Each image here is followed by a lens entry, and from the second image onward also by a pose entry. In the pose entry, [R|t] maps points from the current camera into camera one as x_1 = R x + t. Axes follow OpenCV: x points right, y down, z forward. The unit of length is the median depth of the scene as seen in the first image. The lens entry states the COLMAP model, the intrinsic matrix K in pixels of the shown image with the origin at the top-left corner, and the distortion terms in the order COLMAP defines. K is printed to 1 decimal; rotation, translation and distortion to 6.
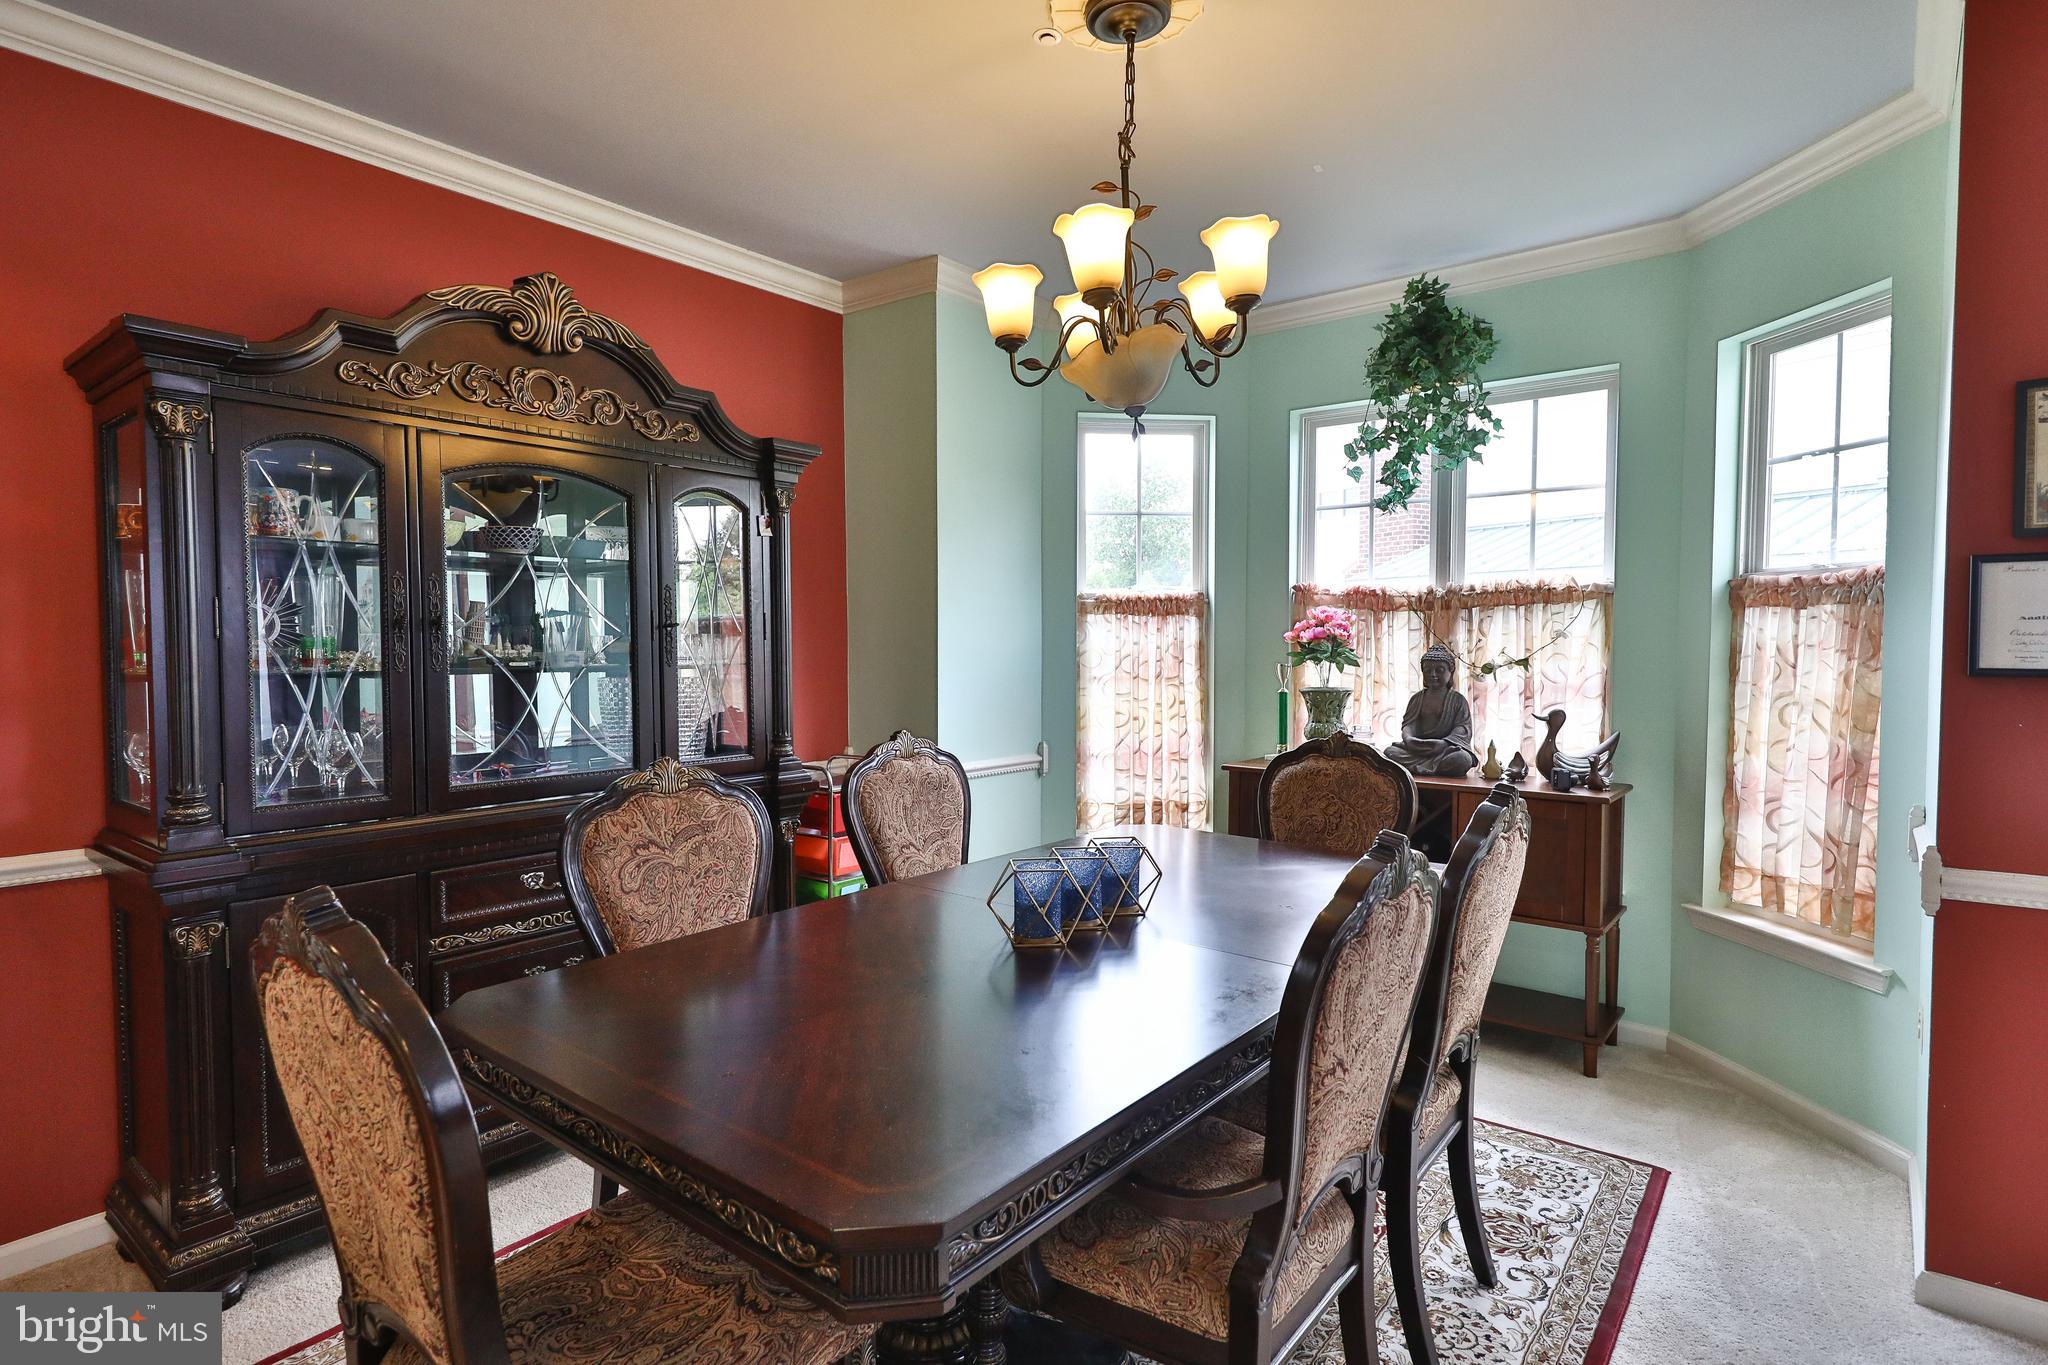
lens RADIAL K [[1051.8, 0, 1026.2], [0, 1051.8, 681.3], [0, 0, 1]] dist [0.003111, 0.000097]
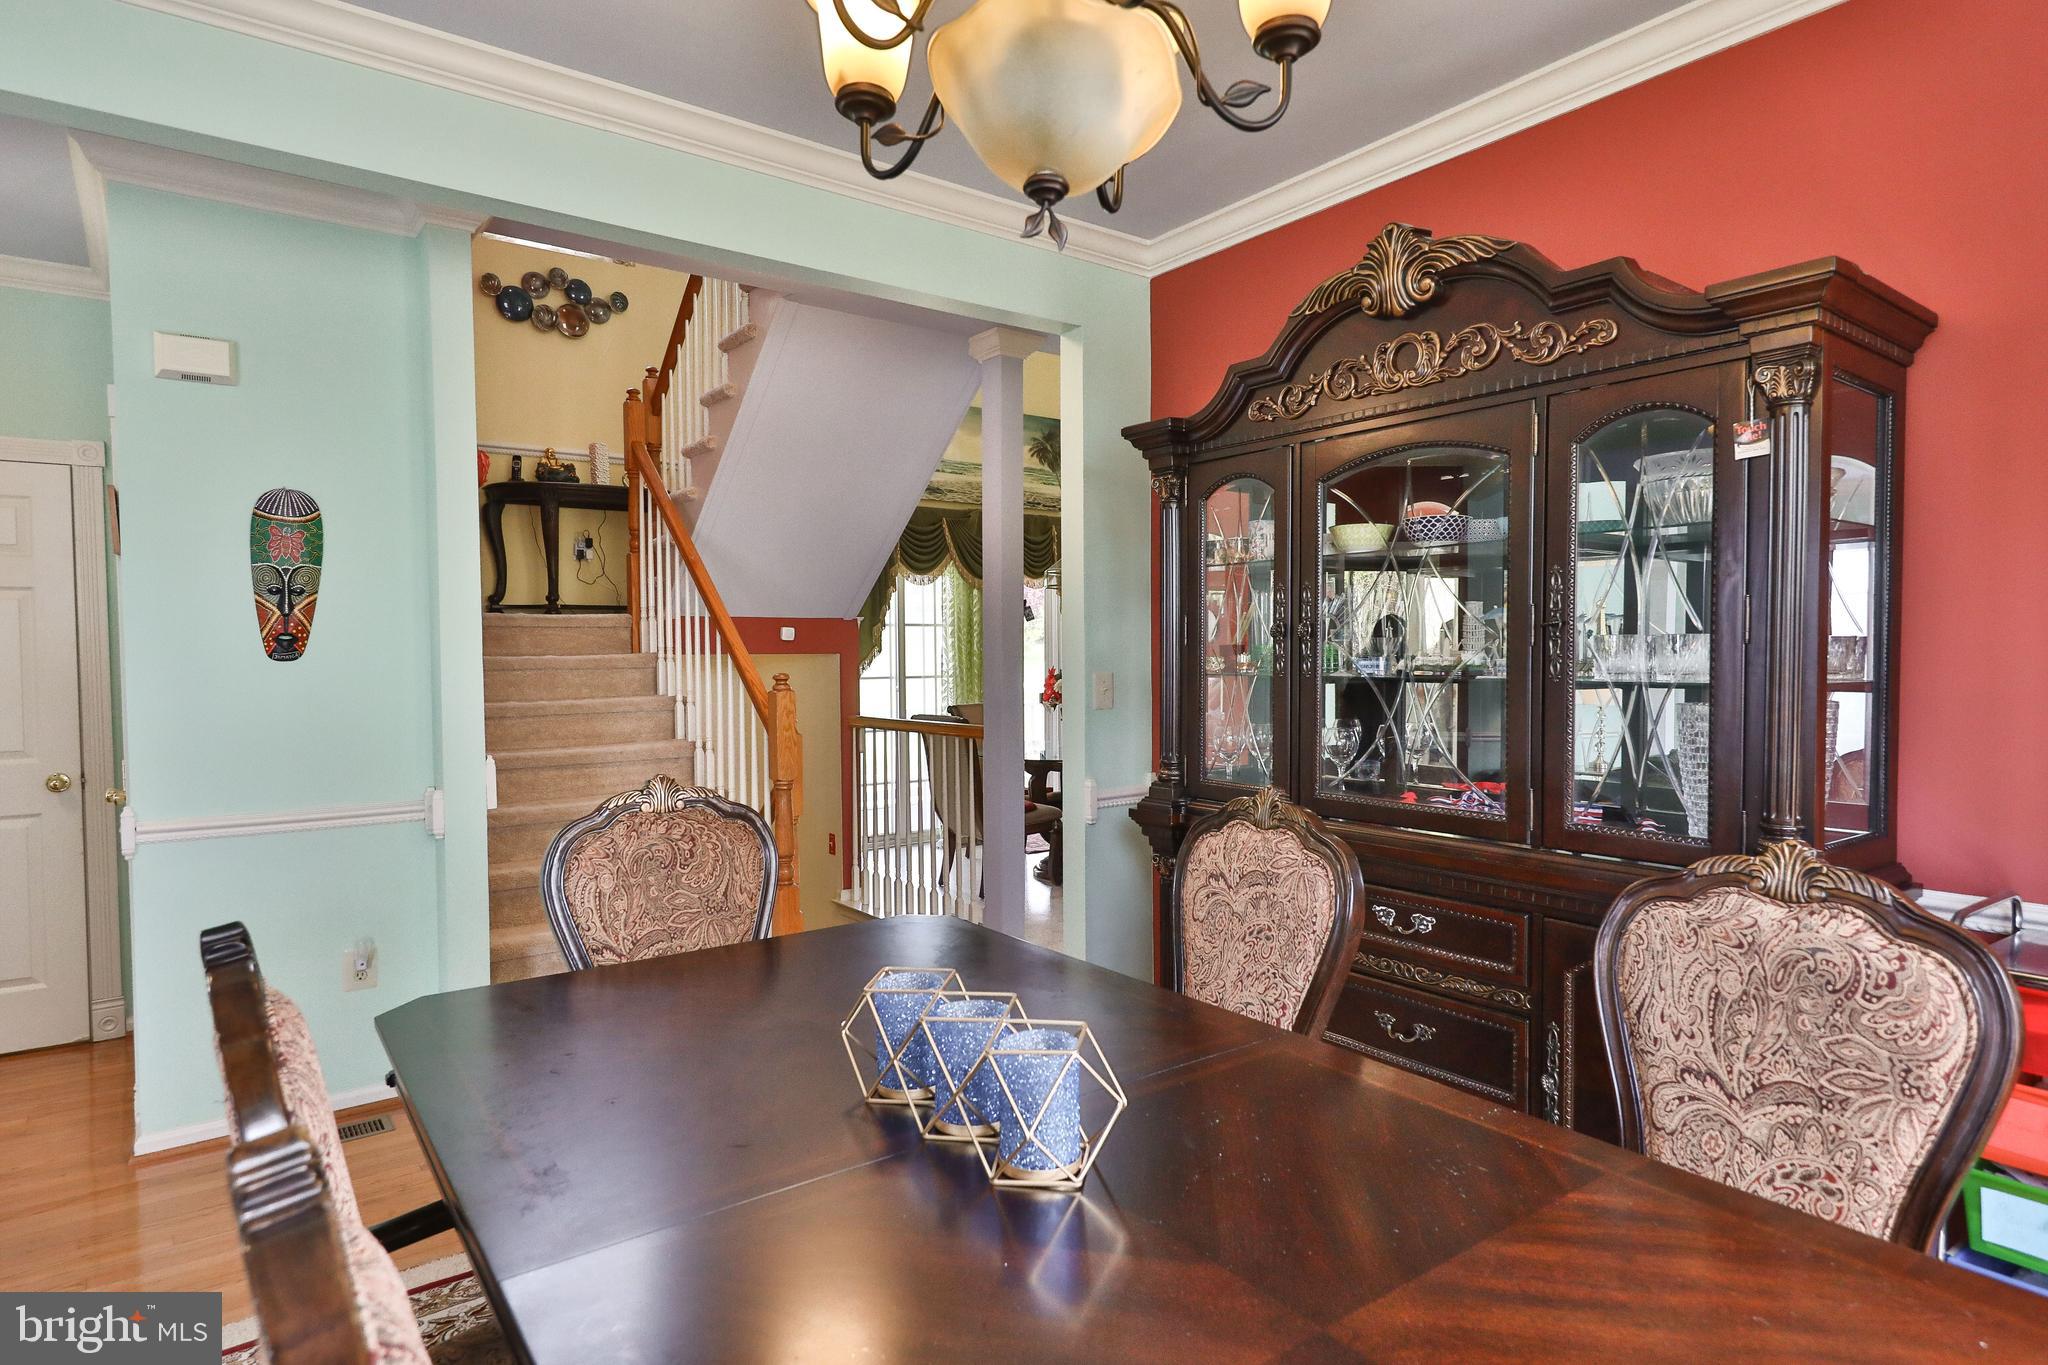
lens RADIAL K [[1105.1, 0, 1022.9], [0, 1105.1, 692.5], [0, 0, 1]] dist [-0.000357, -0.000162]
pose [[-0.263470, 0.028117, -0.964258, 0.480549], [-0.042222, 0.998281, 0.040645, -0.024596], [0.963743, 0.051422, -0.261830, 0.903063]]
